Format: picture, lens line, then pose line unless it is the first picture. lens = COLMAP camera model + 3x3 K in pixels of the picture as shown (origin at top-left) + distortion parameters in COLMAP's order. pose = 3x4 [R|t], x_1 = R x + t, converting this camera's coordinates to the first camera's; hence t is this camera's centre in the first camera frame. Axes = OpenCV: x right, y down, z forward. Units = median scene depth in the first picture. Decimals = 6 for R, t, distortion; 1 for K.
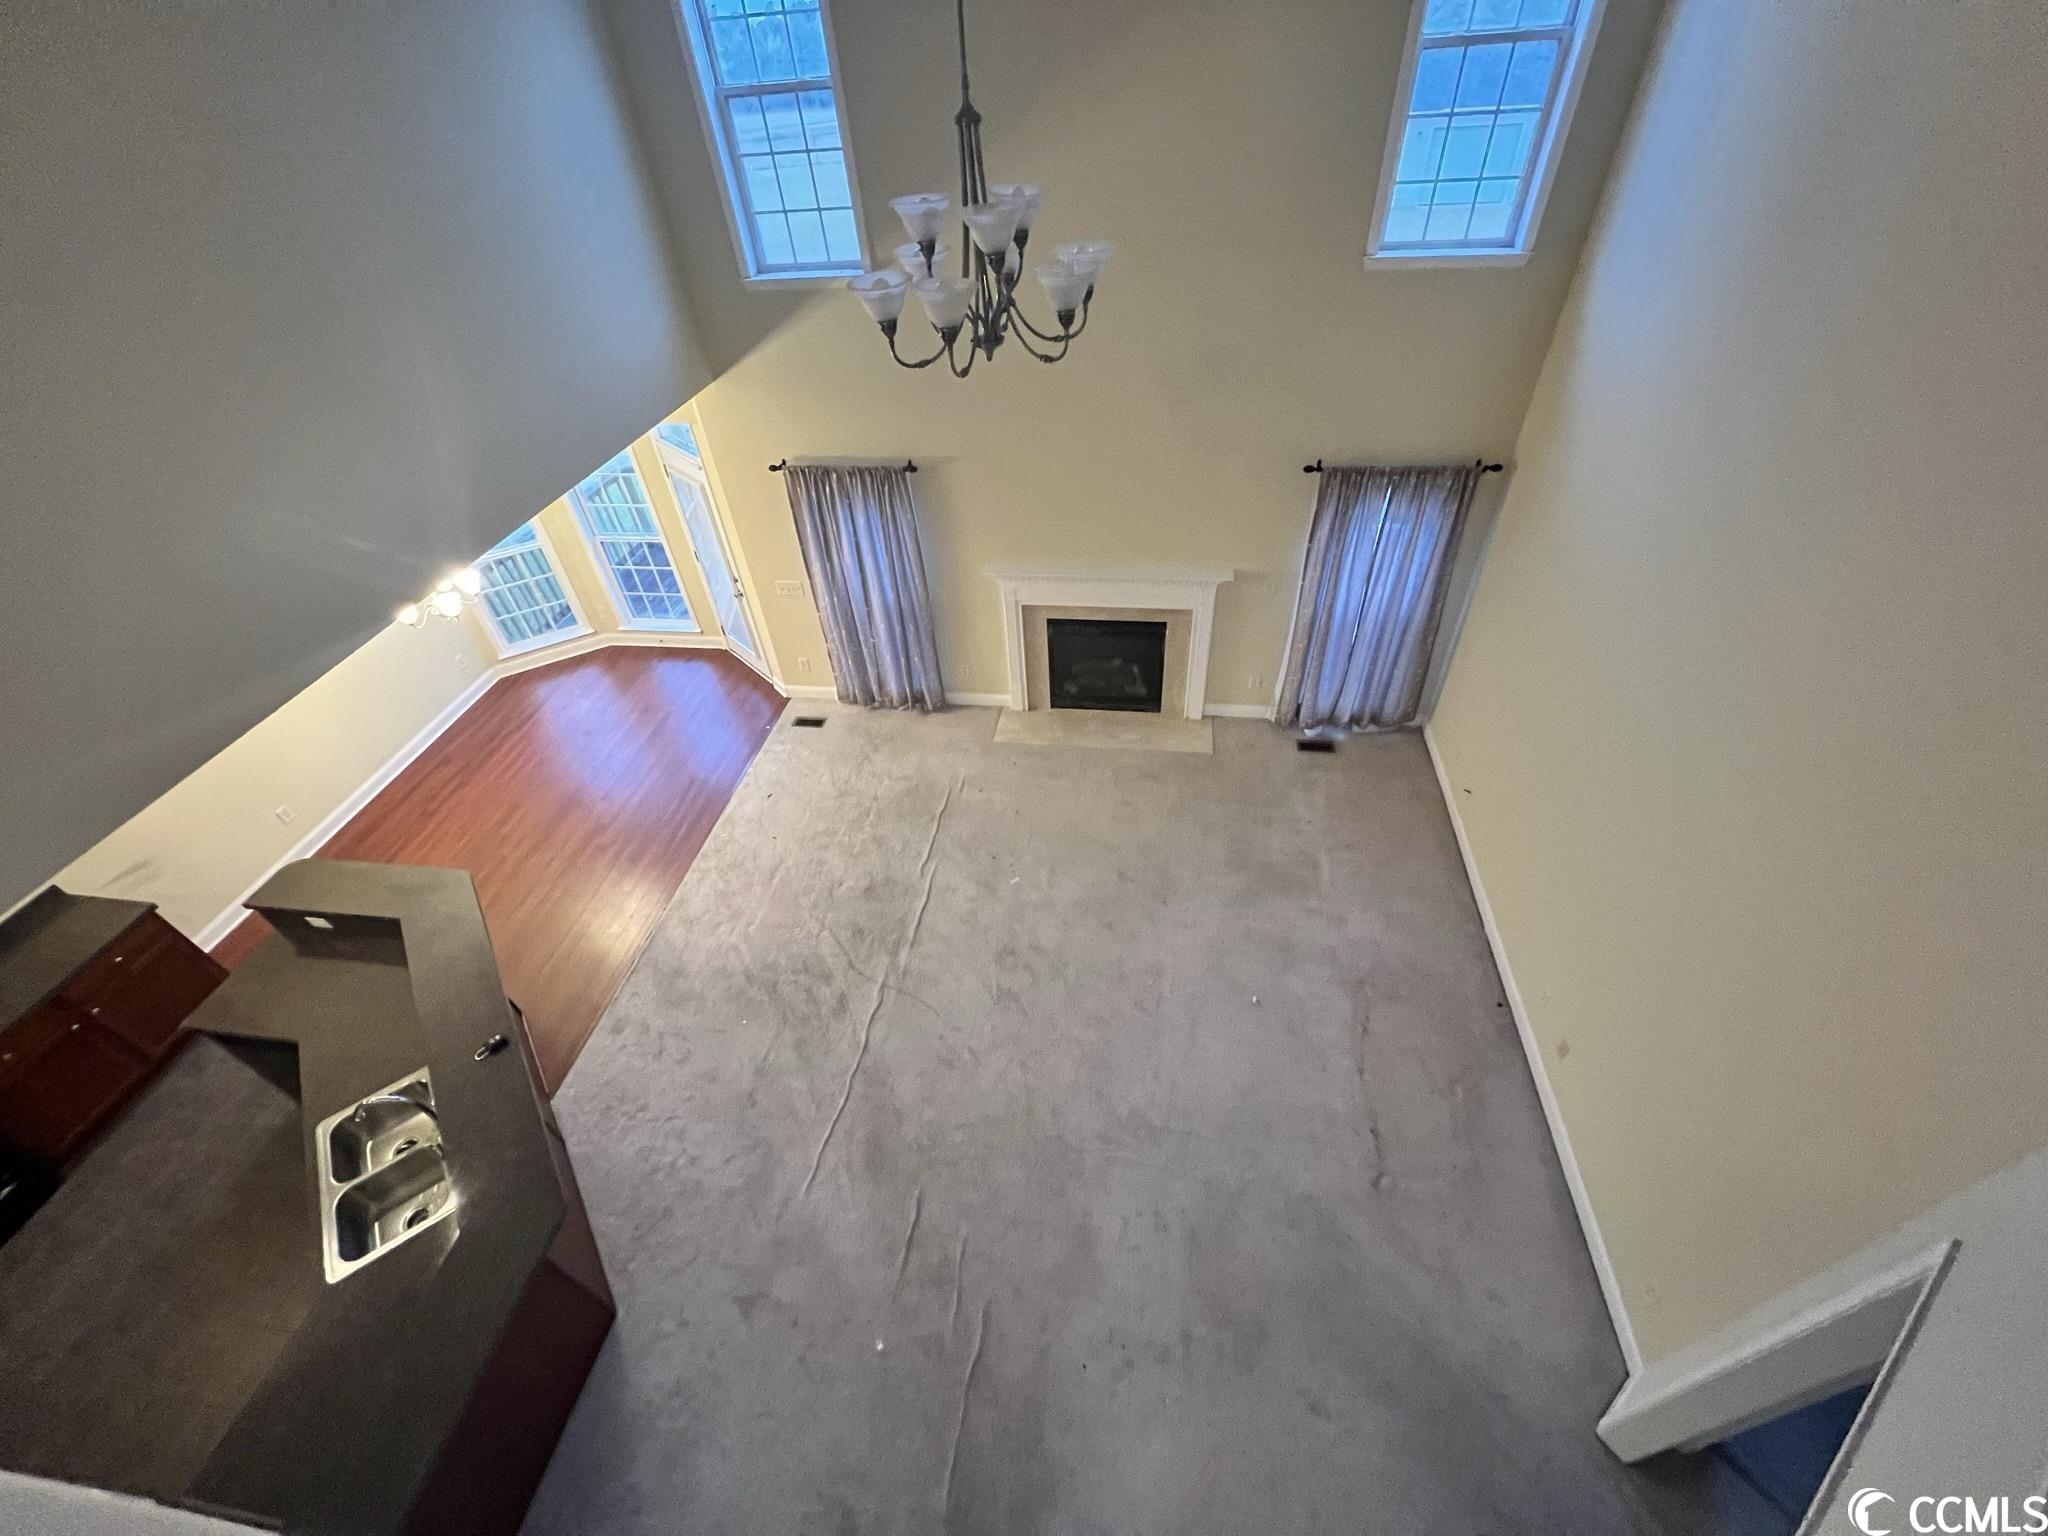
lens RADIAL K [[816.8, 0, 1026.1], [0, 816.8, 777.1], [0, 0, 1]] dist [-0.003763, 0.000437]
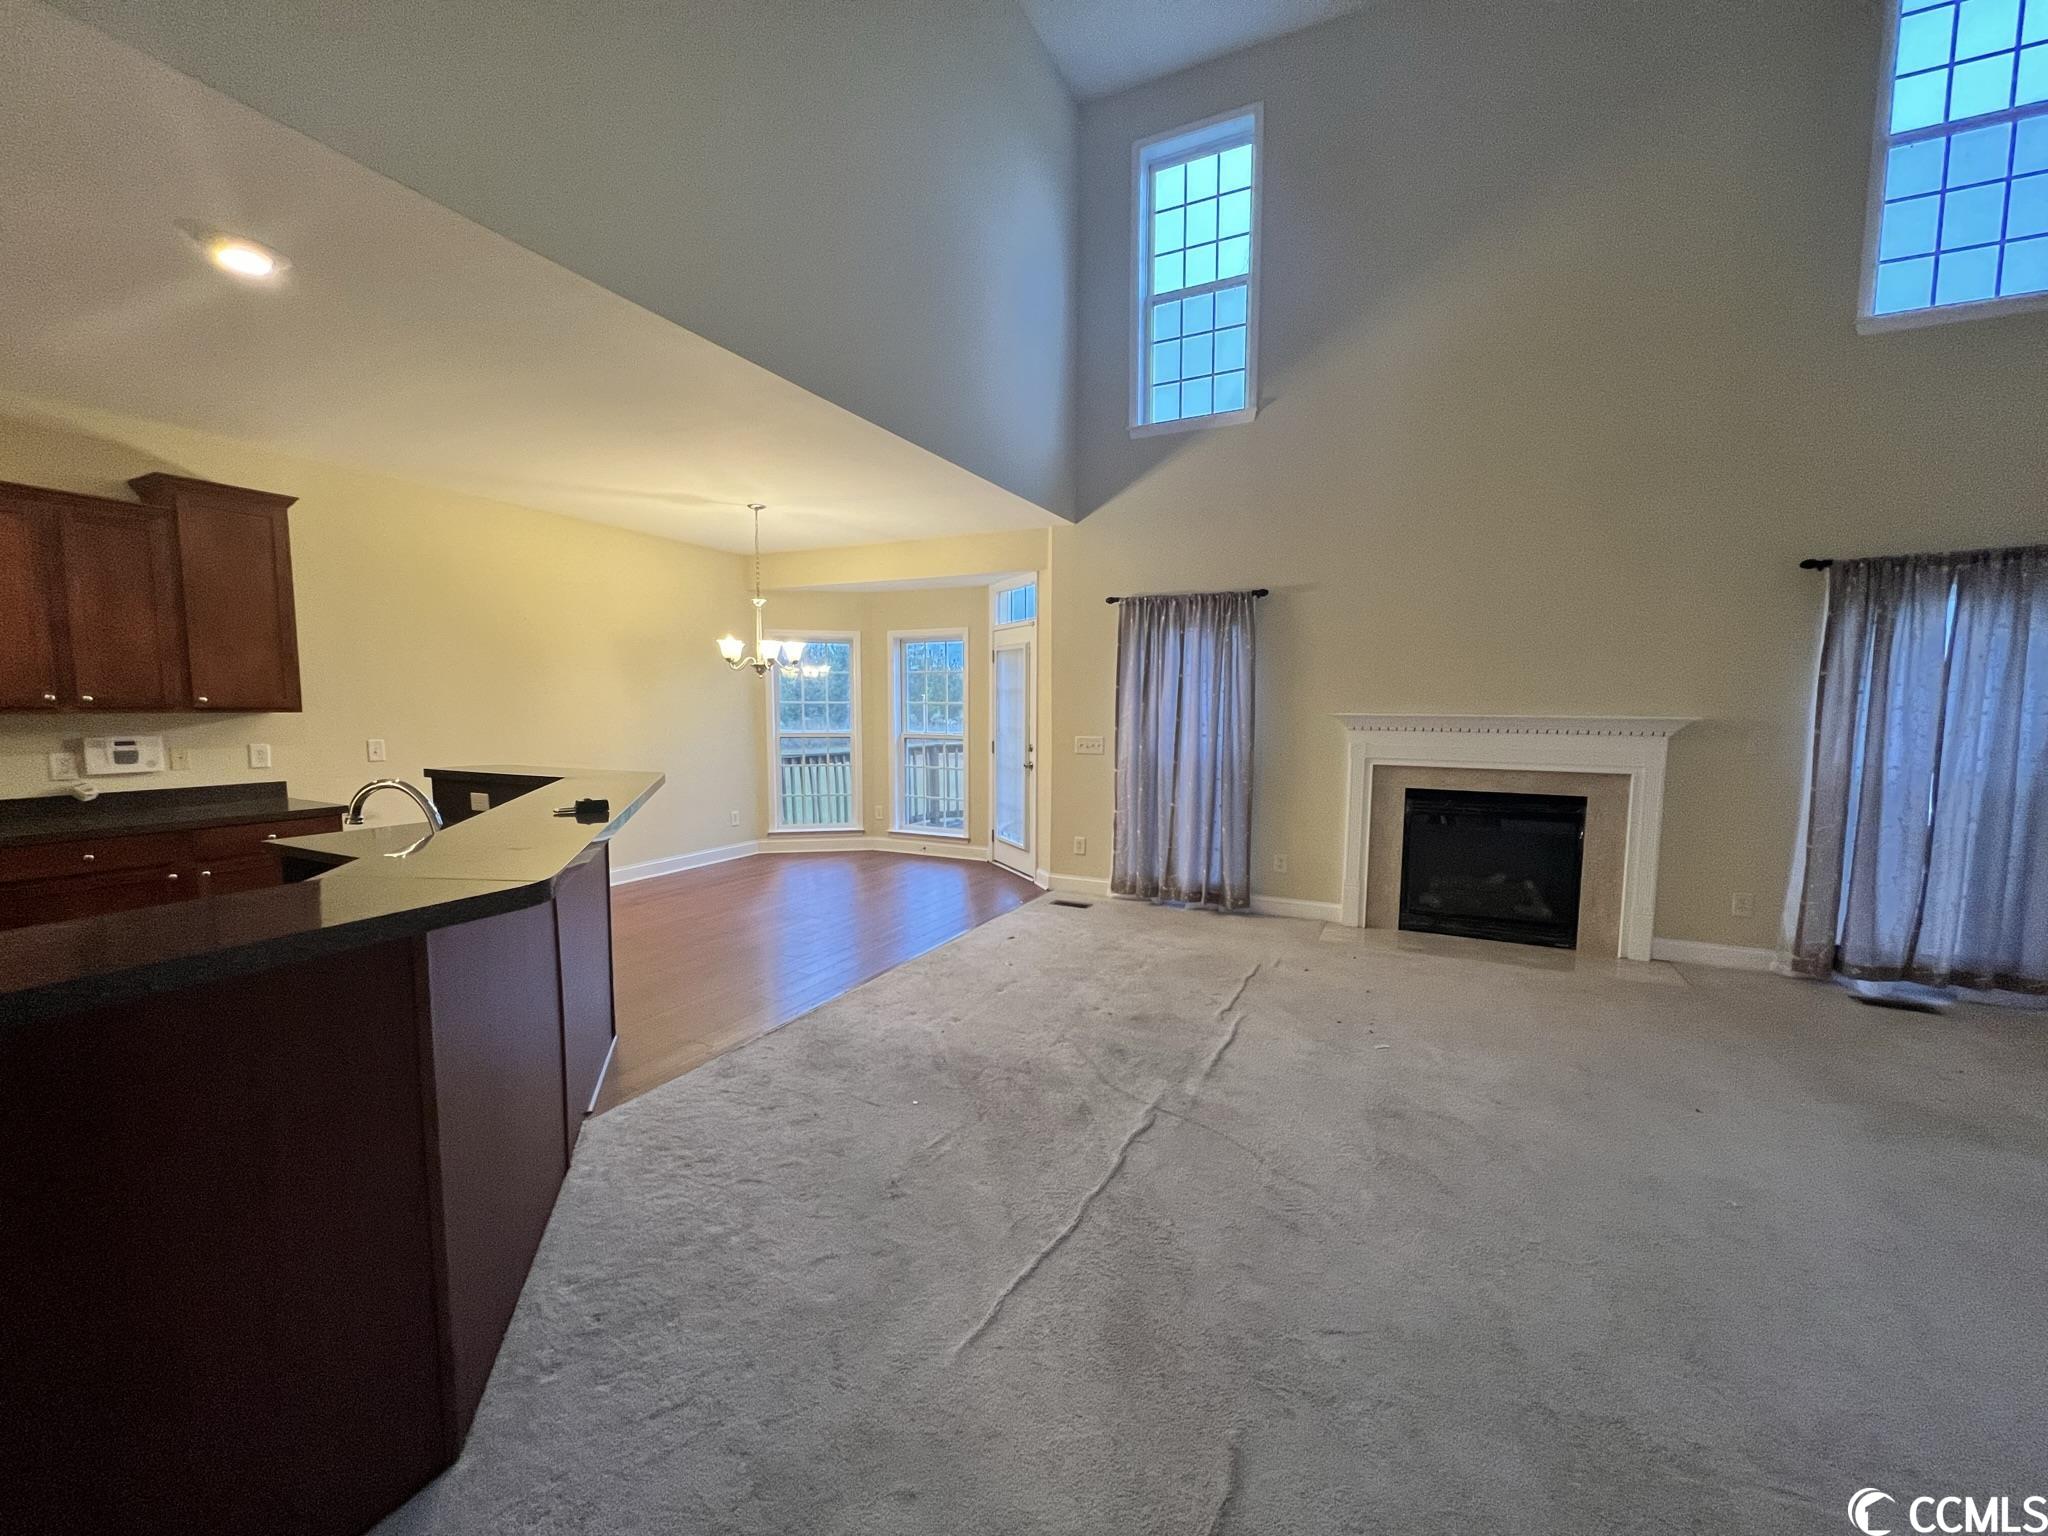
lens RADIAL K [[816.8, 0, 1026.1], [0, 816.8, 777.1], [0, 0, 1]] dist [-0.003763, 0.000437]
pose [[0.950602, 0.090300, -0.296988, -0.101568], [-0.248492, 0.794757, -0.553727, 0.365038], [0.186032, 0.600173, 0.777936, 0.365447]]
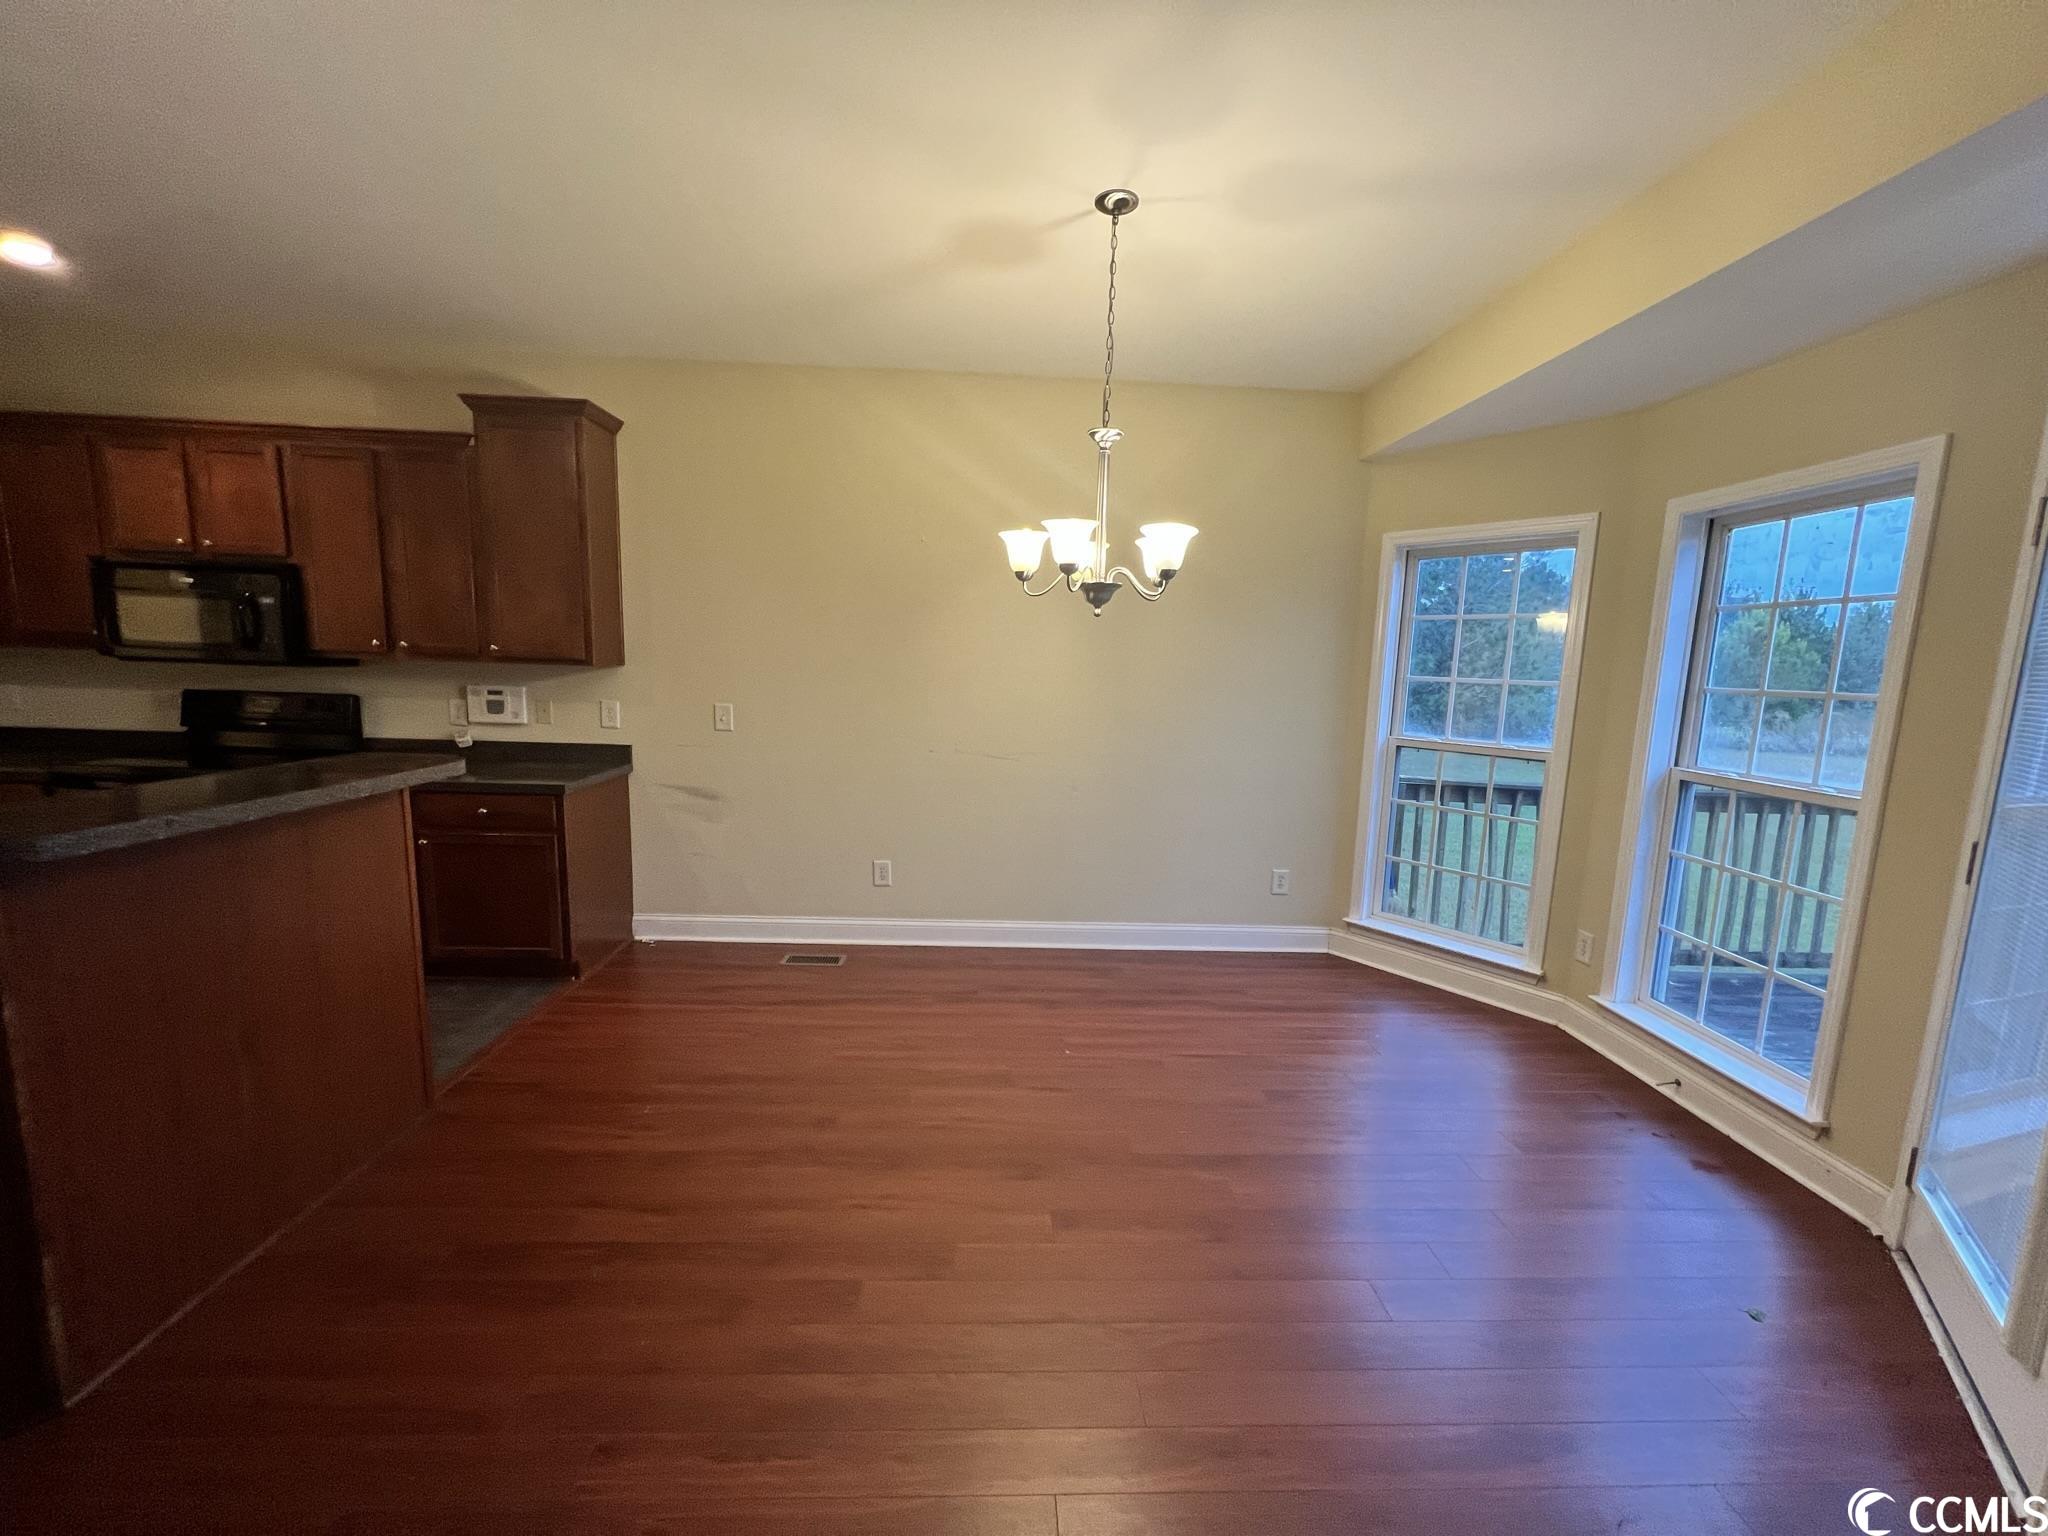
lens RADIAL K [[816.8, 0, 1026.1], [0, 816.8, 777.1], [0, 0, 1]] dist [-0.003763, 0.000437]
pose [[0.185313, 0.203758, -0.961323, -0.281740], [-0.688290, 0.725131, 0.021015, -0.113299], [0.701367, 0.657774, 0.274621, 0.907619]]
